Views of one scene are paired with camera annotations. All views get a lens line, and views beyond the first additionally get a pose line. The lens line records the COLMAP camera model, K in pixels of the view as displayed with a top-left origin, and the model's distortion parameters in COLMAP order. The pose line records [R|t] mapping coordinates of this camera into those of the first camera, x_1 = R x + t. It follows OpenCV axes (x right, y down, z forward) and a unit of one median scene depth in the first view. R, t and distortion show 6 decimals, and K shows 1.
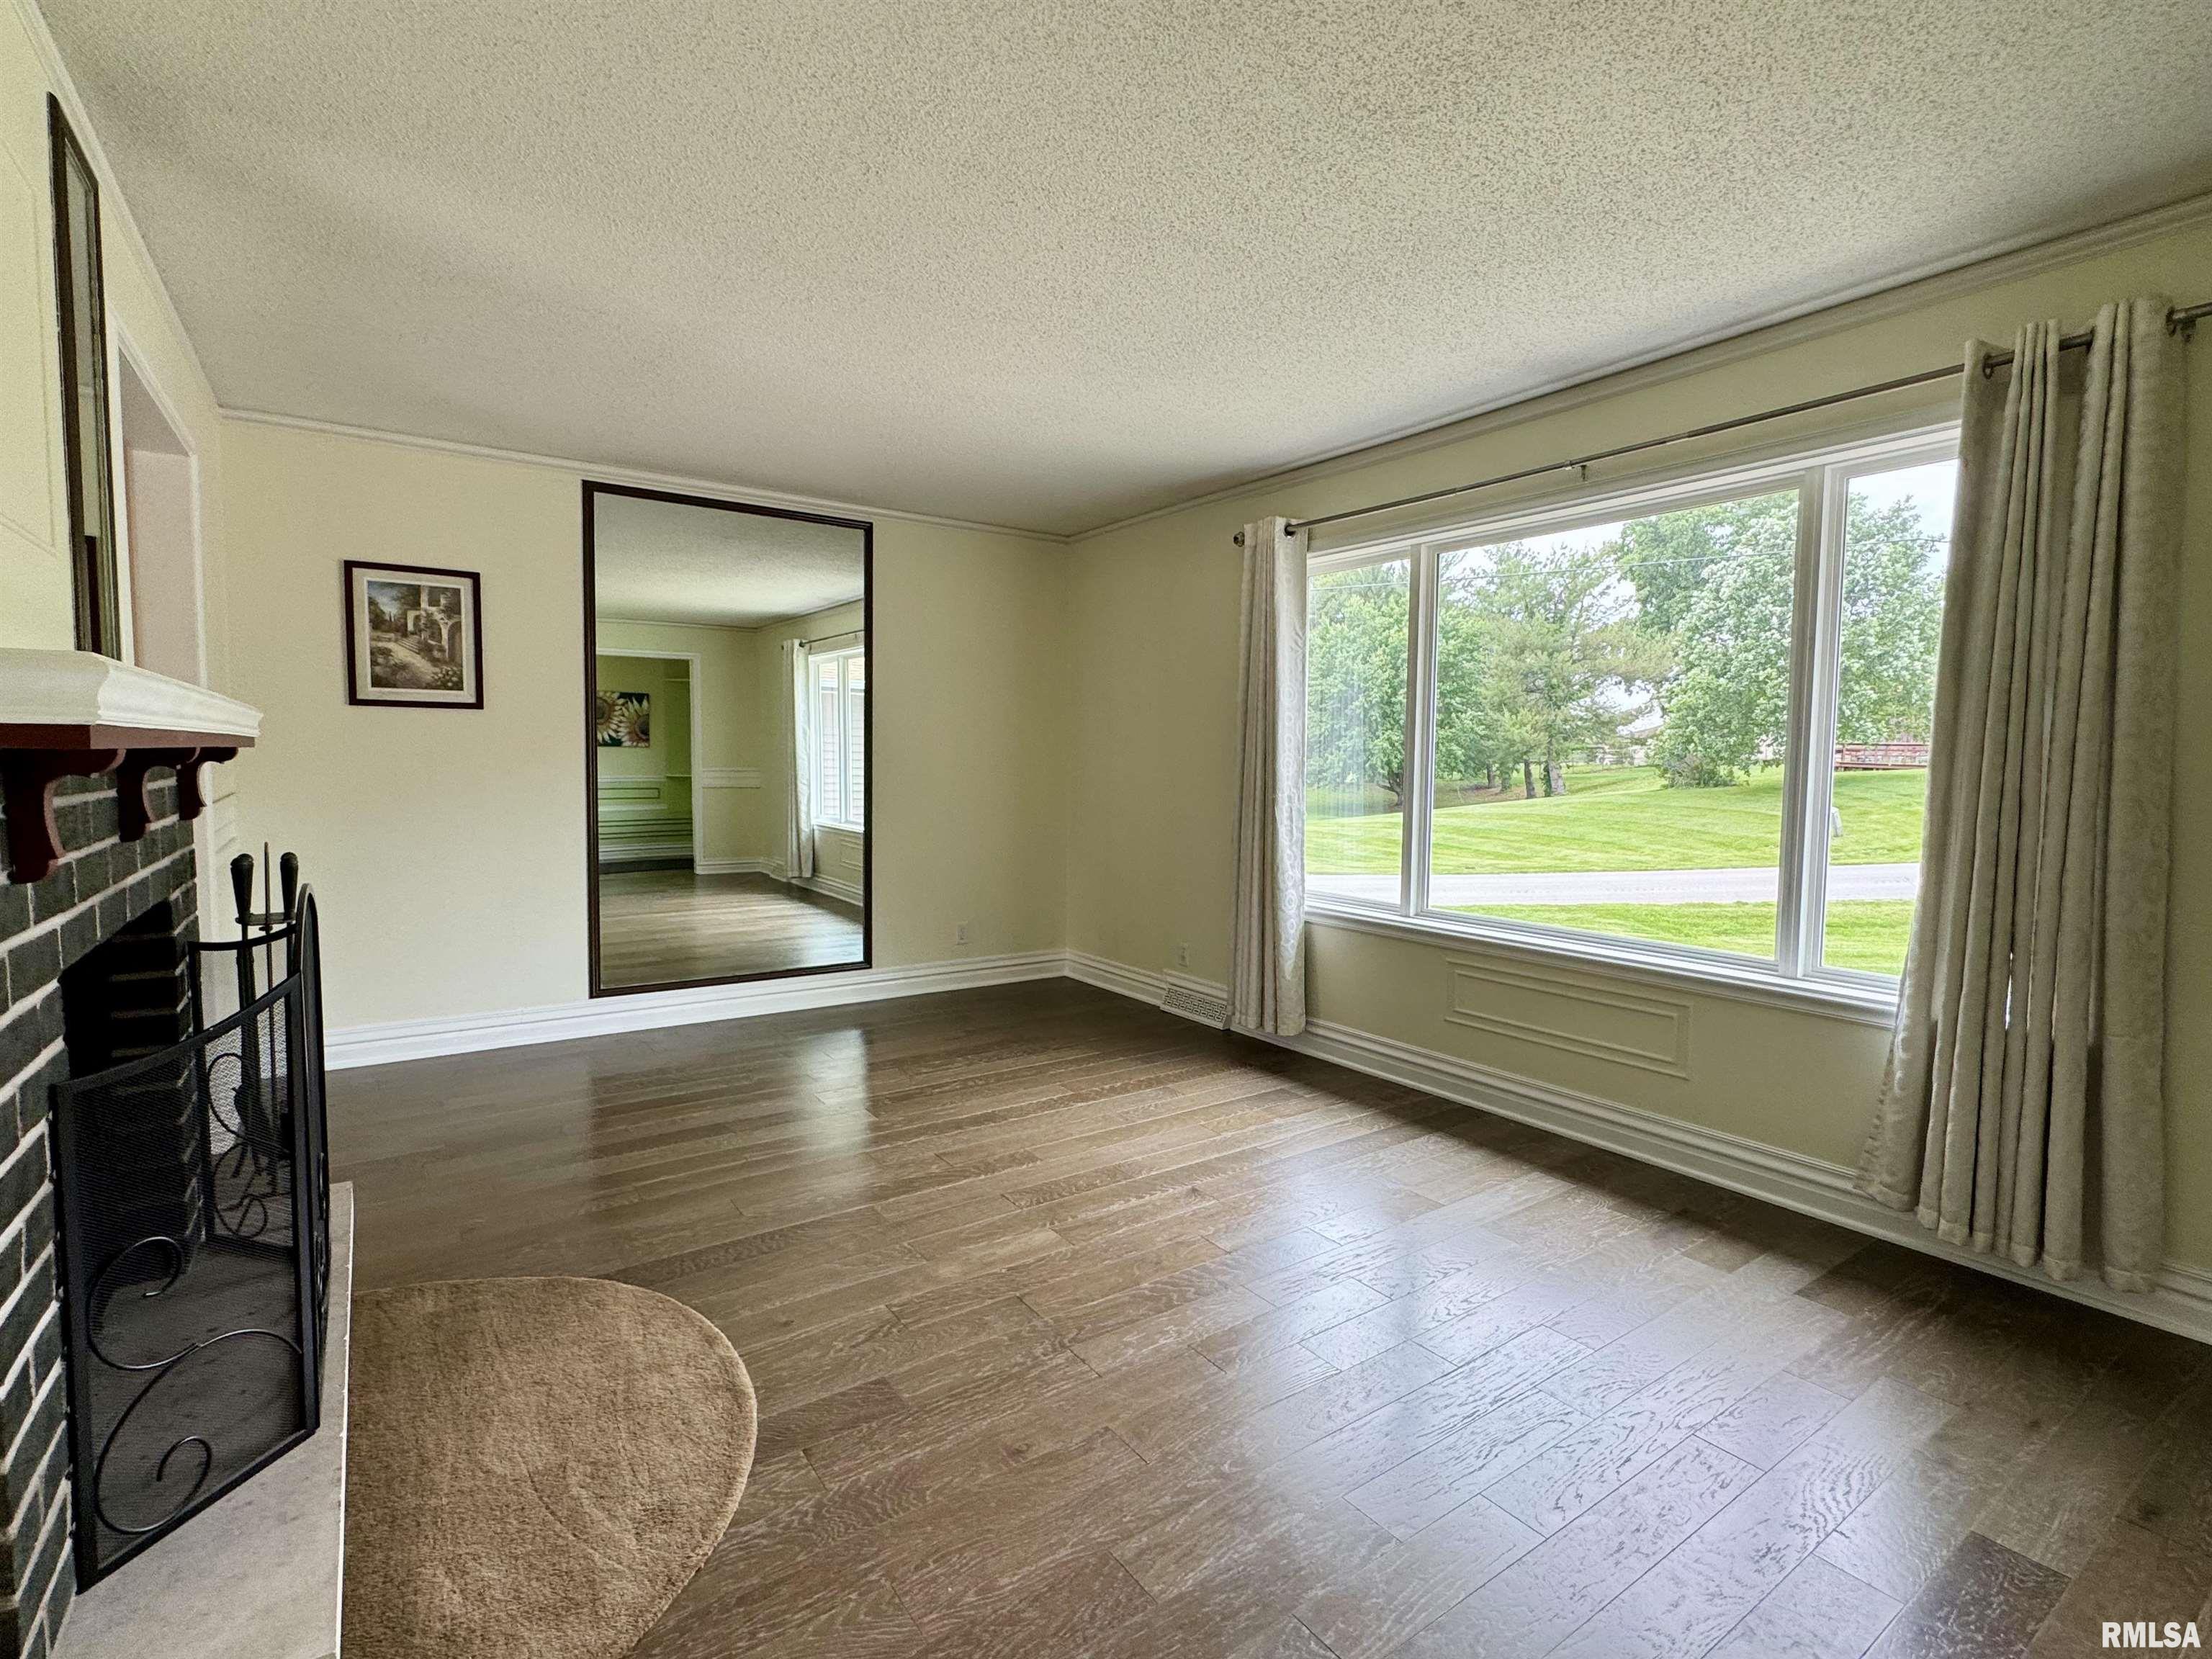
lens RADIAL K [[1063.5, 0, 1106.0], [0, 1063.5, 829.5], [0, 0, 1]] dist [0.000545, 0.000100]
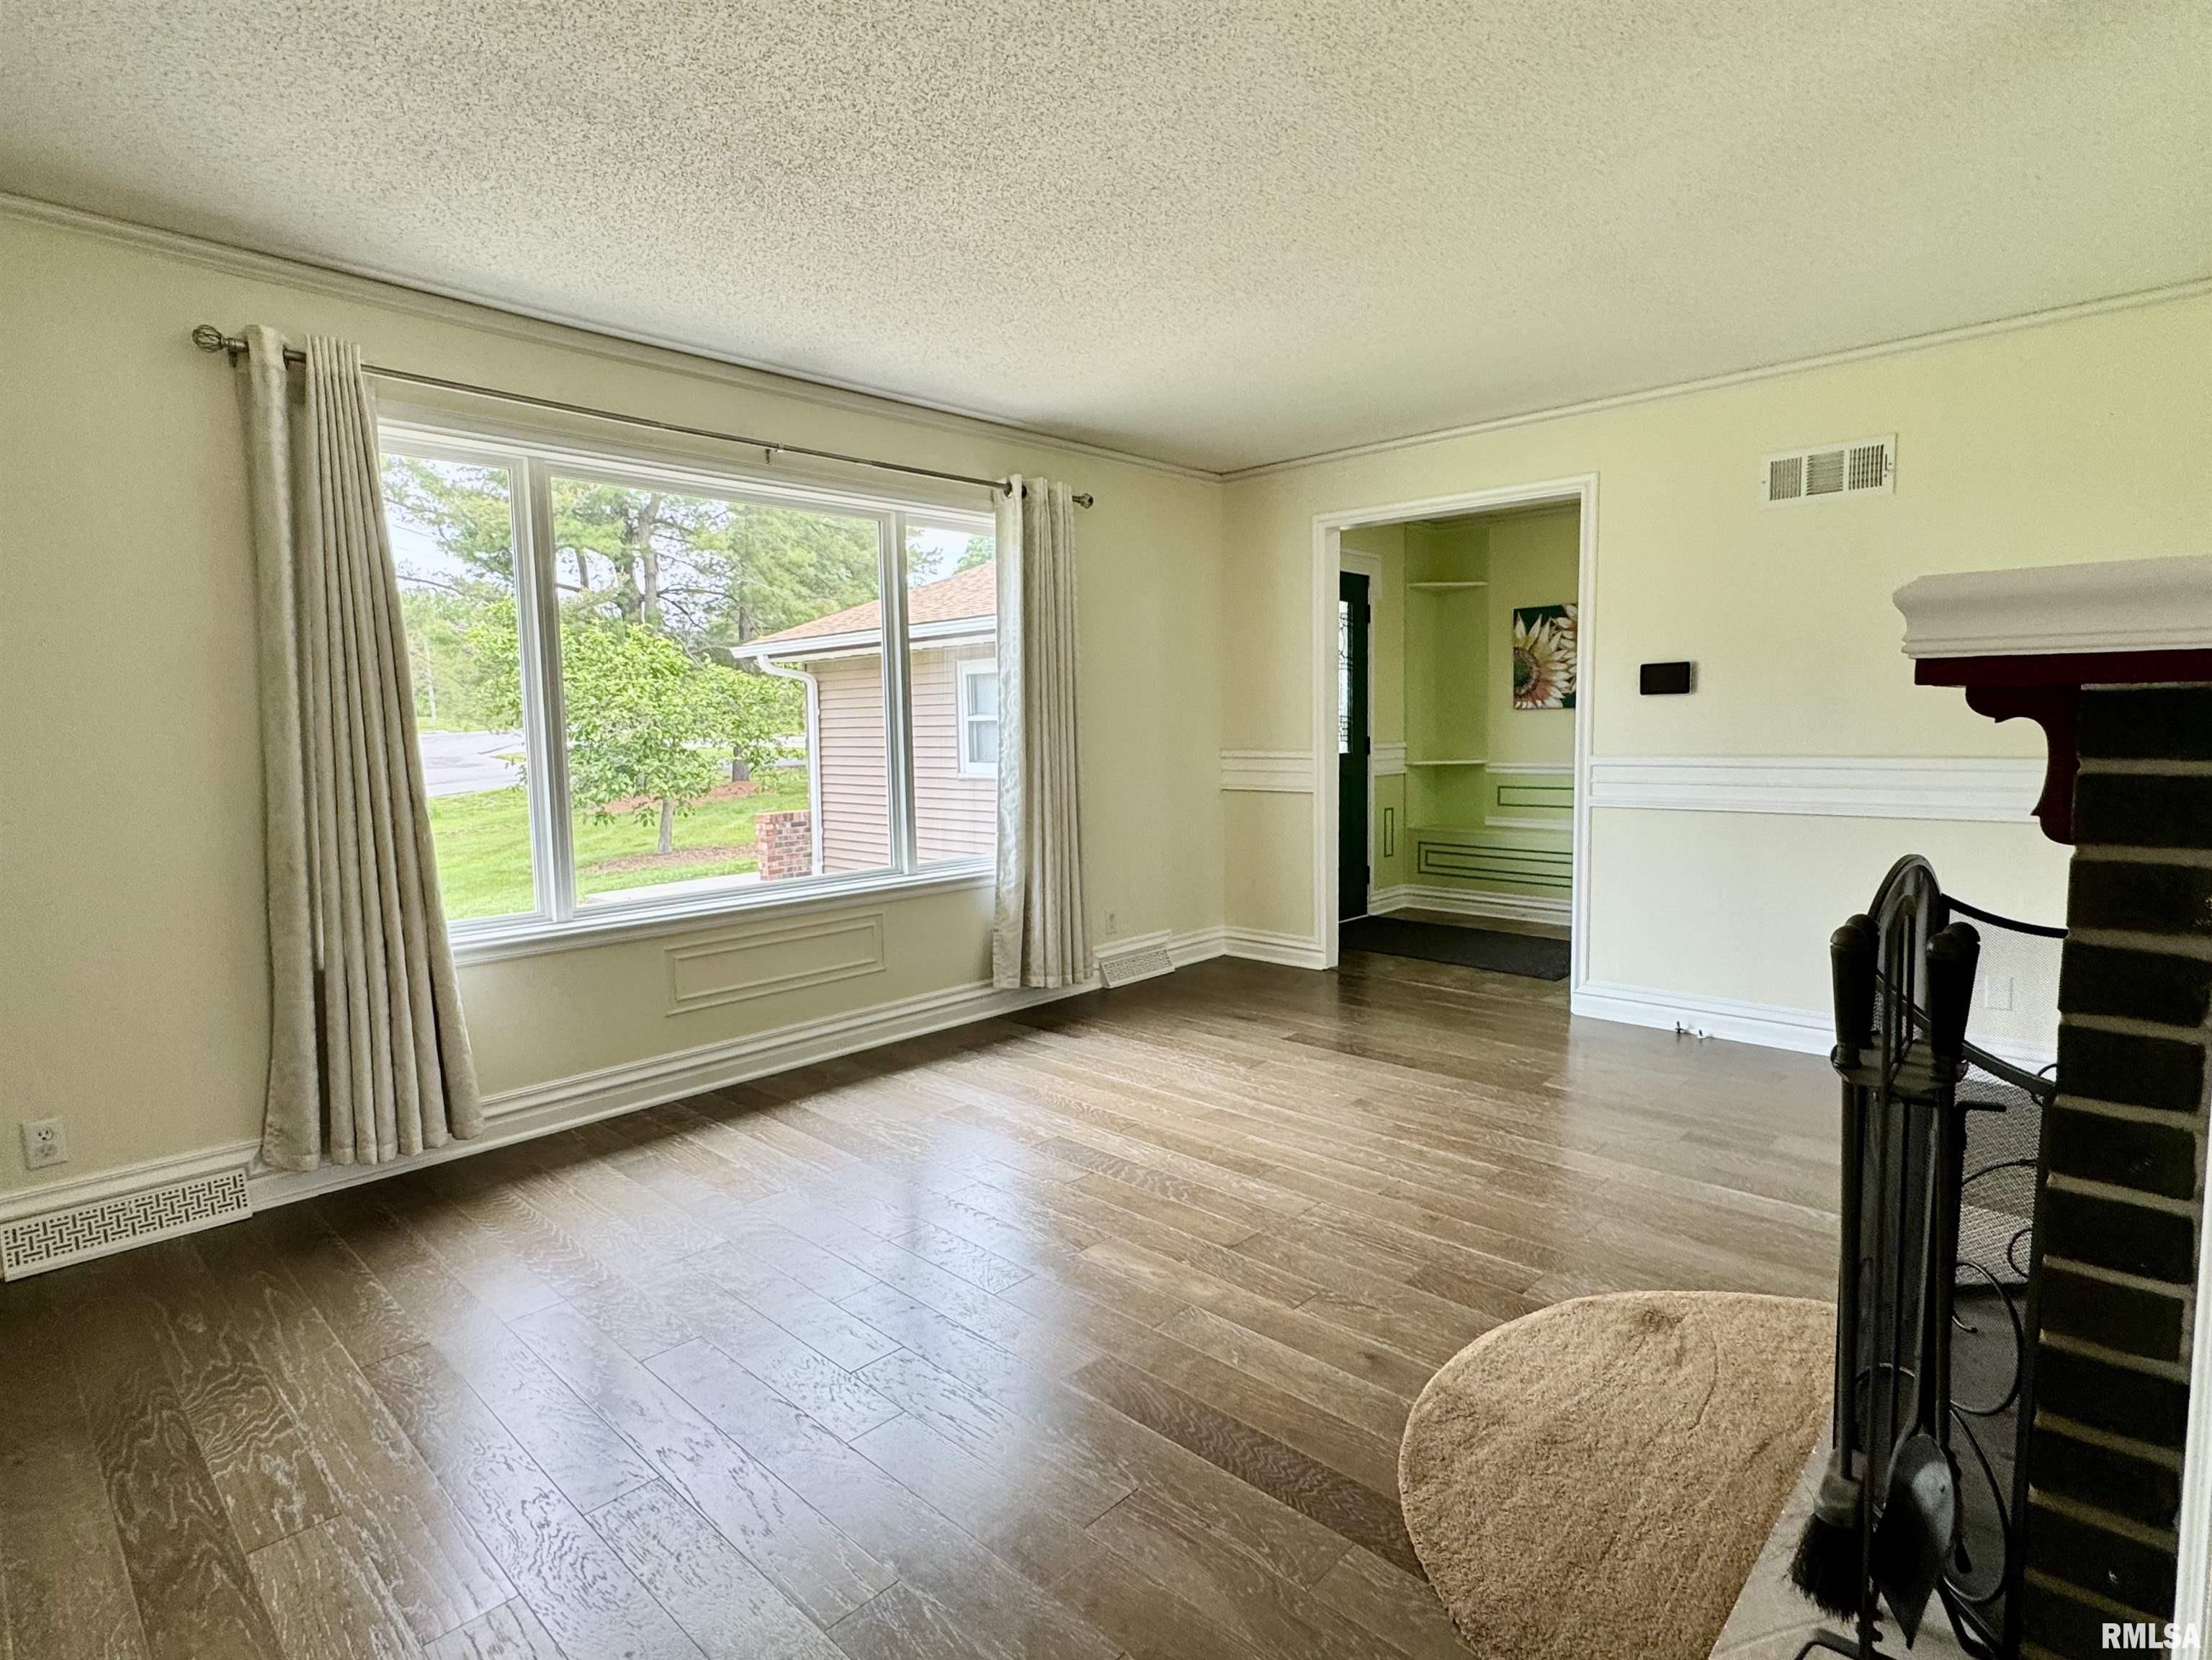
lens RADIAL K [[1132.2, 0, 1106.0], [0, 1132.2, 830.0], [0, 0, 1]] dist [-0.002689, 0.000011]
pose [[-0.204285, -0.096437, 0.974150, -0.663064], [0.083861, 0.989753, 0.115568, -0.054983], [-0.975313, 0.105302, -0.194104, 0.794834]]
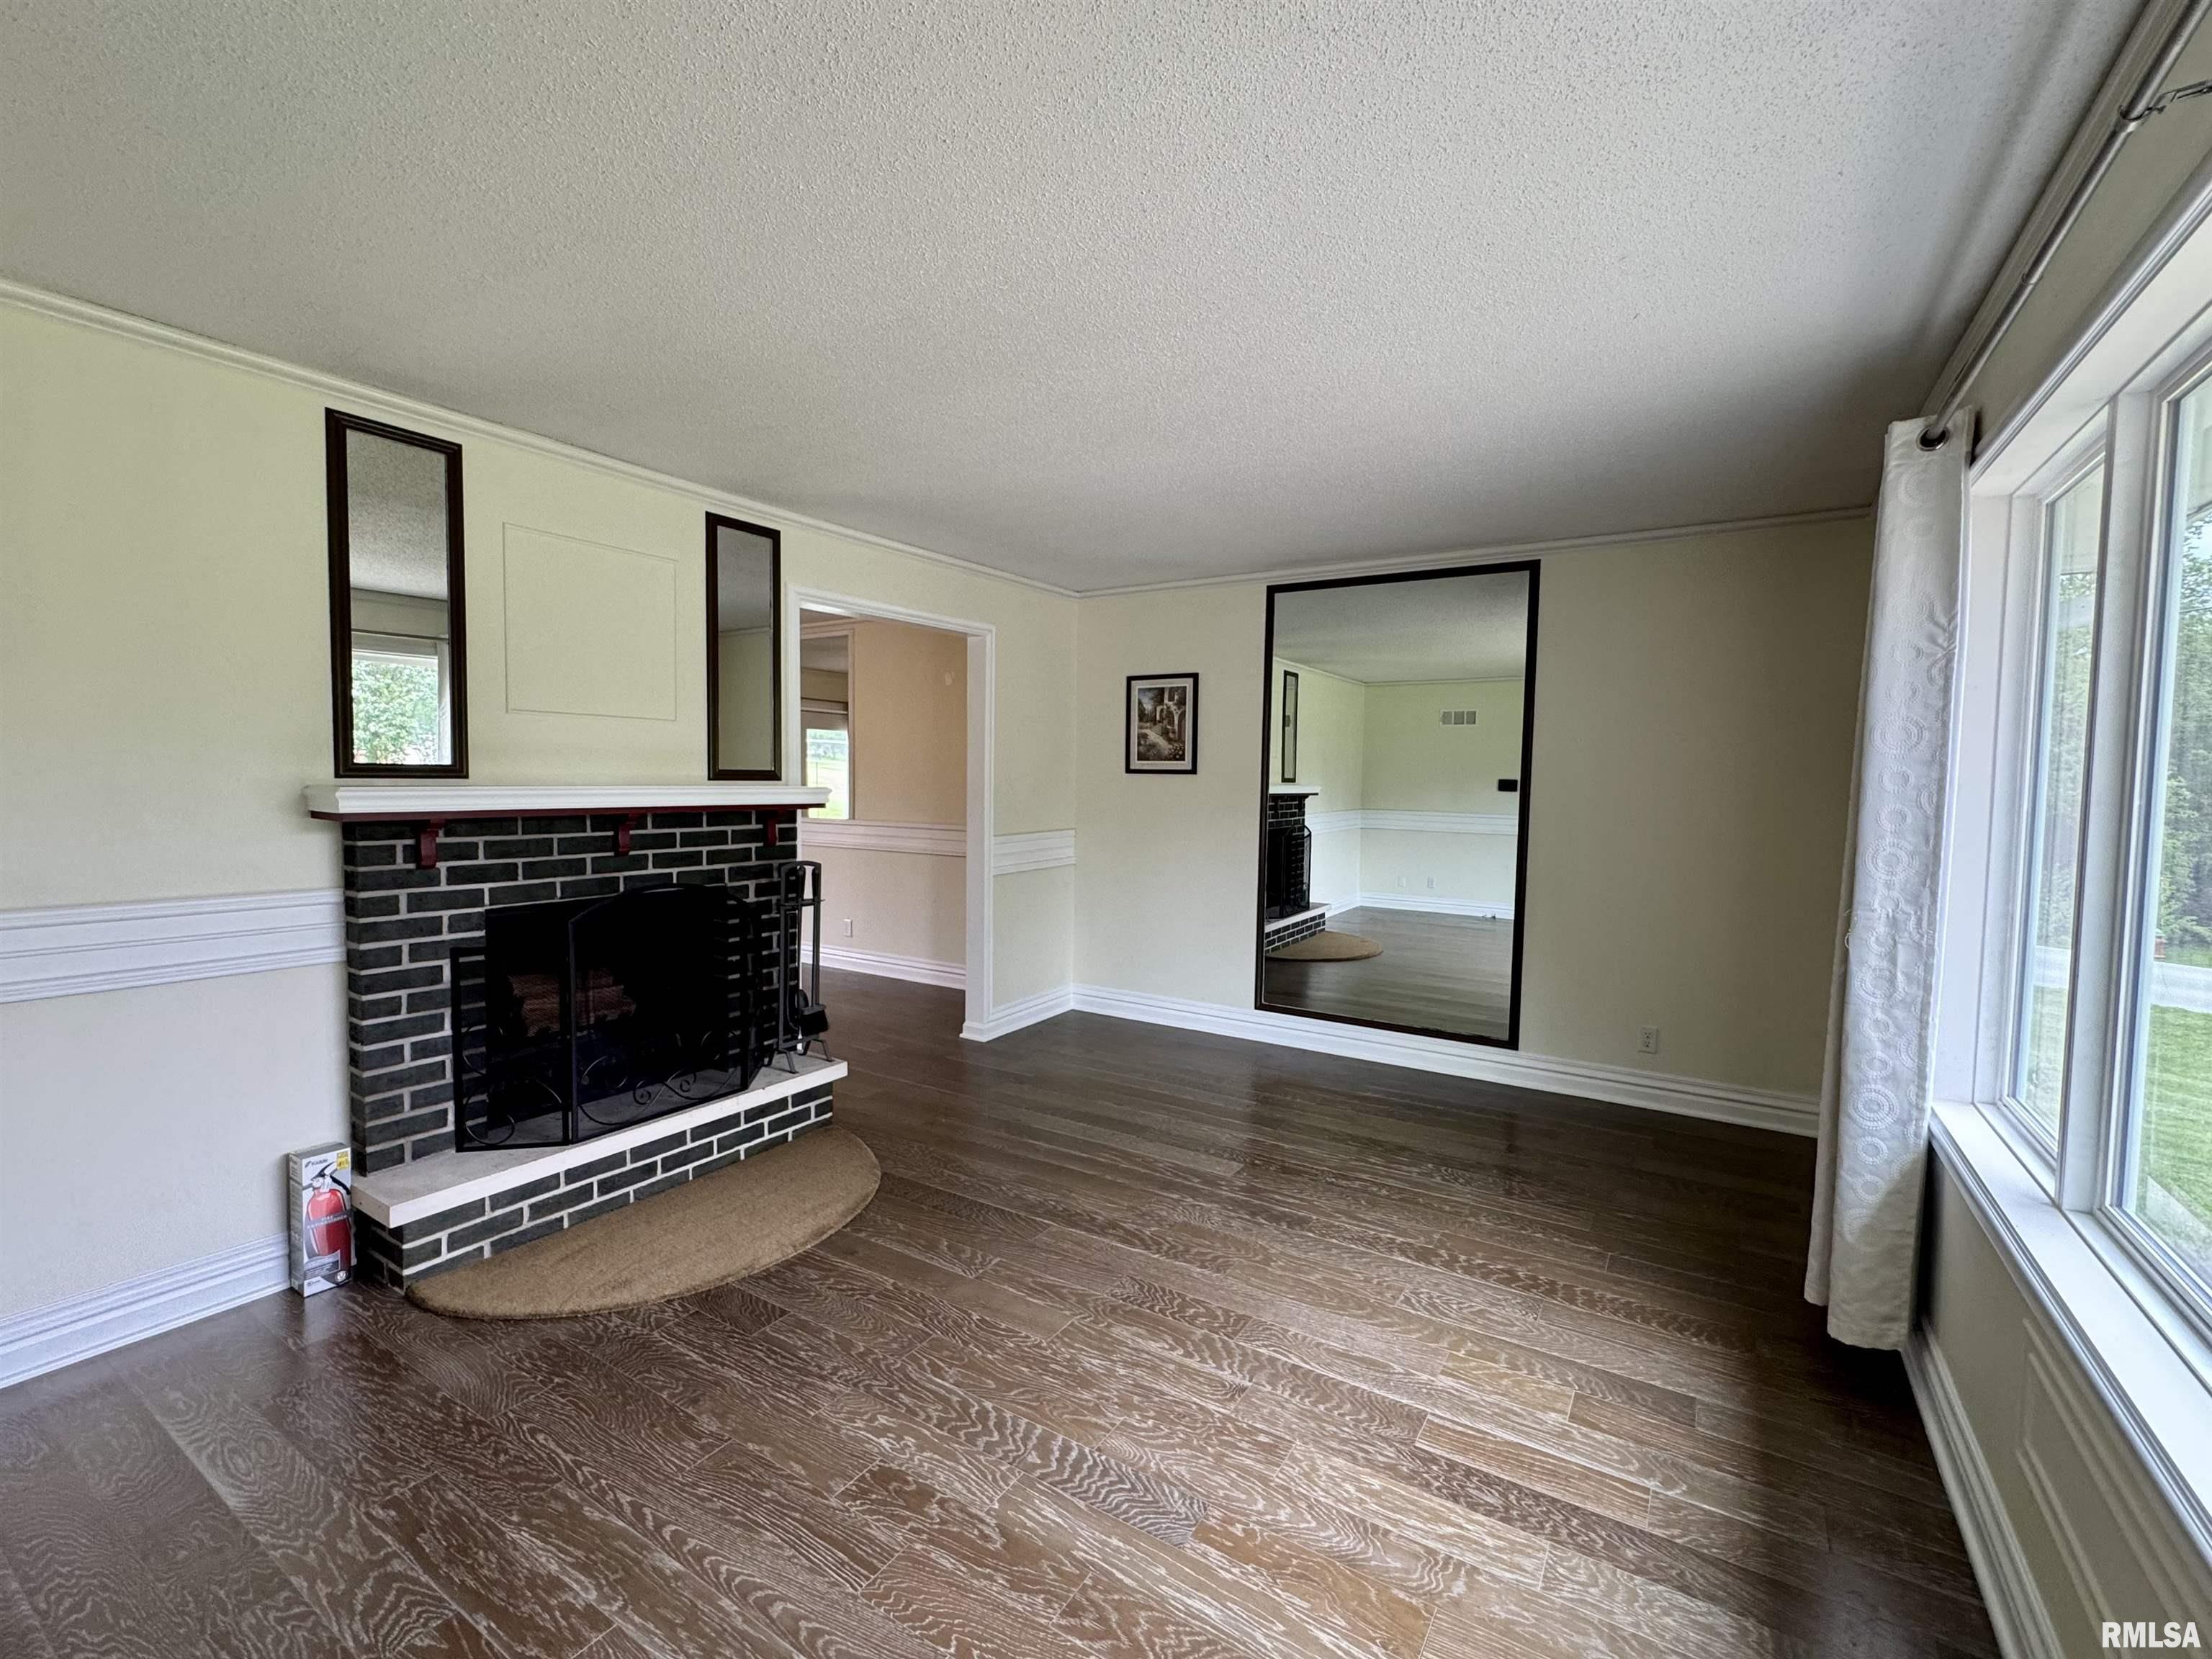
lens RADIAL K [[962.8, 0, 1106.0], [0, 962.8, 829.5], [0, 0, 1]] dist [-0.000156, 0.000119]
pose [[0.381414, 0.044443, -0.923335, 0.526809], [-0.075287, 0.997019, 0.016890, -0.059963], [0.921333, 0.063073, 0.383623, 0.468774]]
